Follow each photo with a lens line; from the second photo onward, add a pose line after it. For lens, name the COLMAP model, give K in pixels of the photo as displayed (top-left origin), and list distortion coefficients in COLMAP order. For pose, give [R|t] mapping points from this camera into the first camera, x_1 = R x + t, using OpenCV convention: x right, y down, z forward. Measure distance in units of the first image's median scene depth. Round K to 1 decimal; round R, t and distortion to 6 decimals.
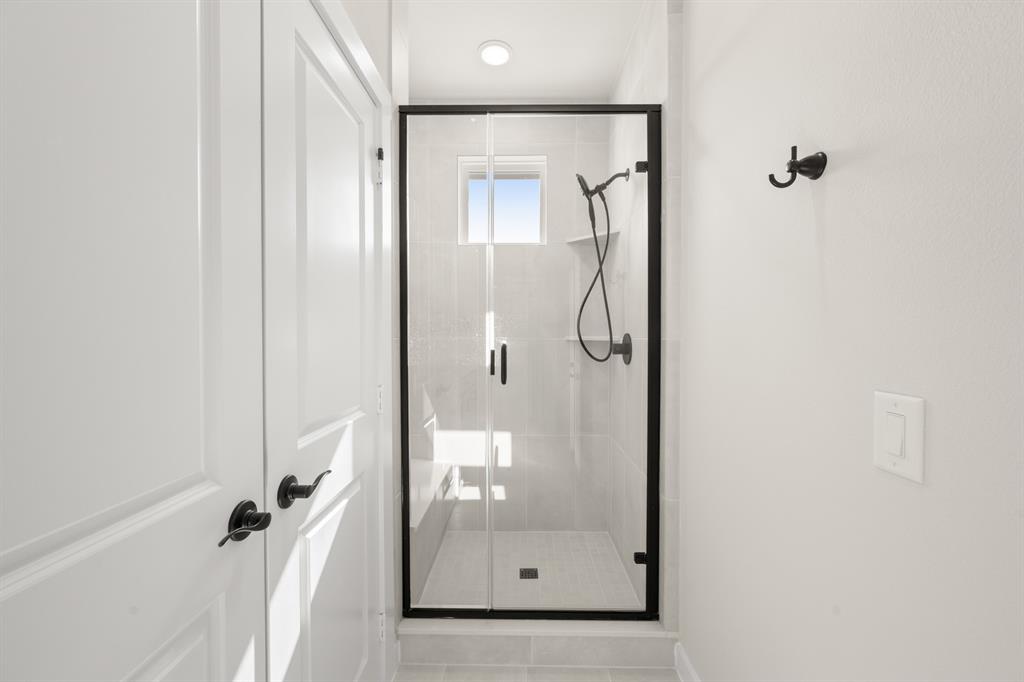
lens RADIAL K [[405.2, 0, 512.4], [0, 405.2, 339.6], [0, 0, 1]] dist [0.000779, 0.000789]
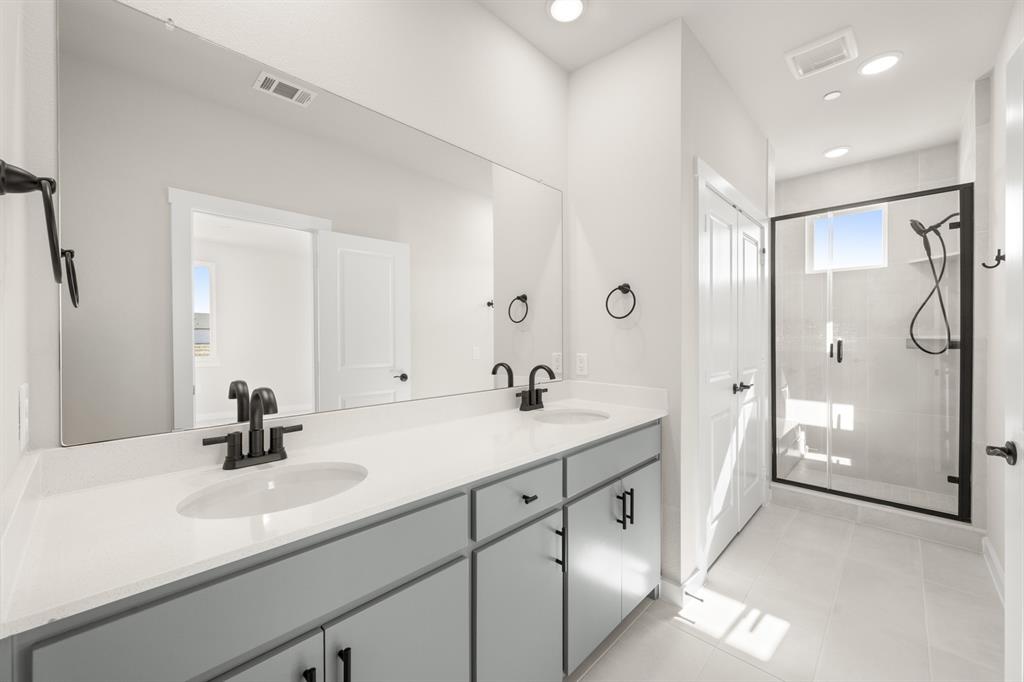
lens RADIAL K [[405.2, 0, 513.8], [0, 405.2, 339.2], [0, 0, 1]] dist [0.000779, 0.000789]
pose [[0.737179, 0.002307, -0.675693, 0.123101], [-0.004708, 0.999987, -0.001722, 0.016298], [0.675681, 0.004450, 0.737181, -1.225340]]
